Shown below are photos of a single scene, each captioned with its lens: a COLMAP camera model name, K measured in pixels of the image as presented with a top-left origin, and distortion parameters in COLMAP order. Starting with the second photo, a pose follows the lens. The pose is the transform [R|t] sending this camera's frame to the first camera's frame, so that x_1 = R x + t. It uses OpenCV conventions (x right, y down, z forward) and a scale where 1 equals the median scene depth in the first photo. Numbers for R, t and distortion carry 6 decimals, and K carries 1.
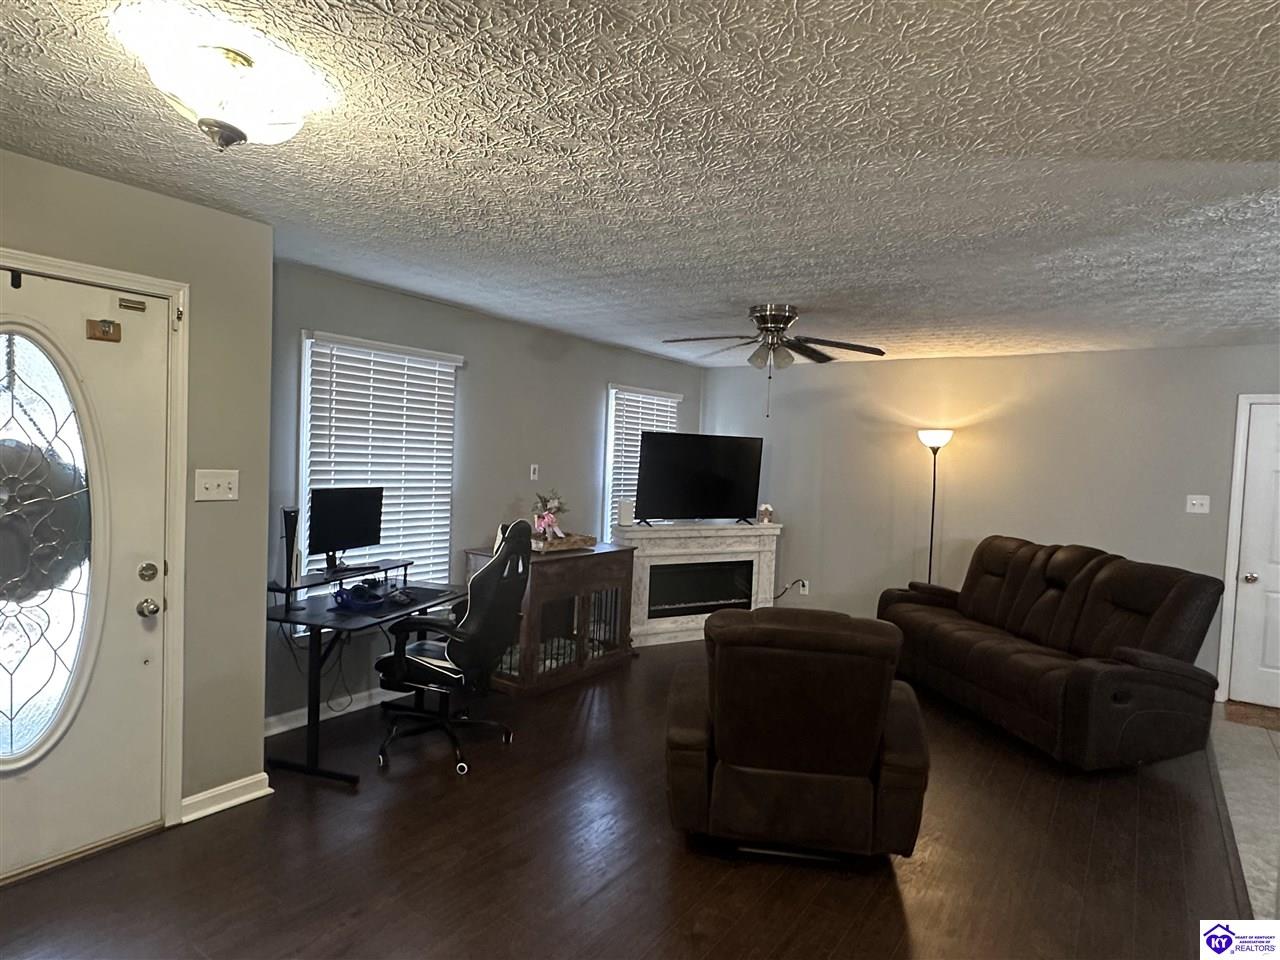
lens RADIAL K [[743.5, 0, 640.0], [0, 743.5, 480.0], [0, 0, 1]] dist [-0.000863, -0.000499]
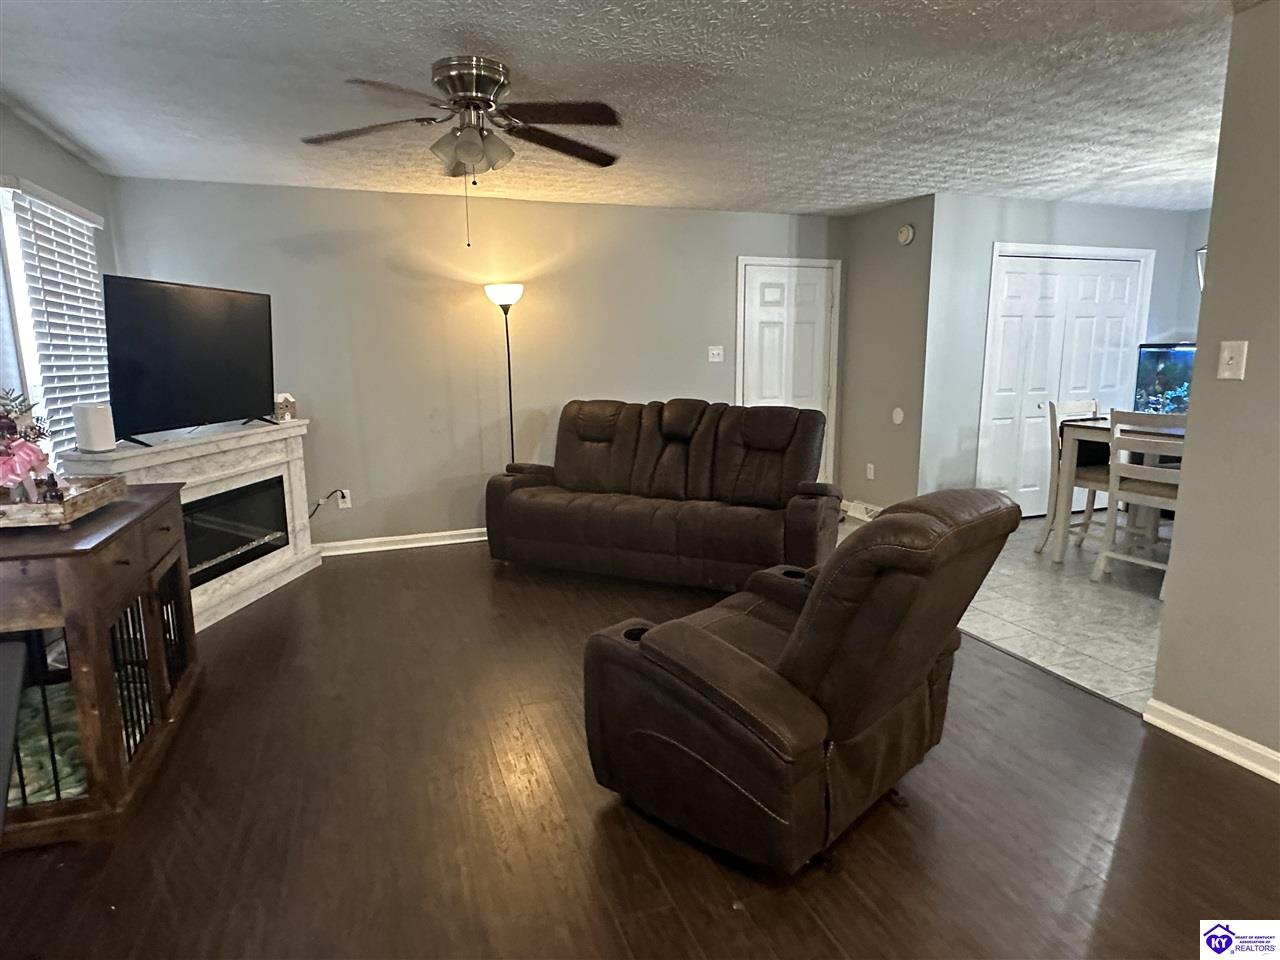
lens RADIAL K [[743.5, 0, 640.0], [0, 743.5, 480.0], [0, 0, 1]] dist [-0.000863, -0.000499]
pose [[0.578584, -0.183927, 0.794614, -0.224750], [0.060014, 0.981201, 0.183418, 0.005281], [-0.813412, -0.058435, 0.578746, 0.353113]]
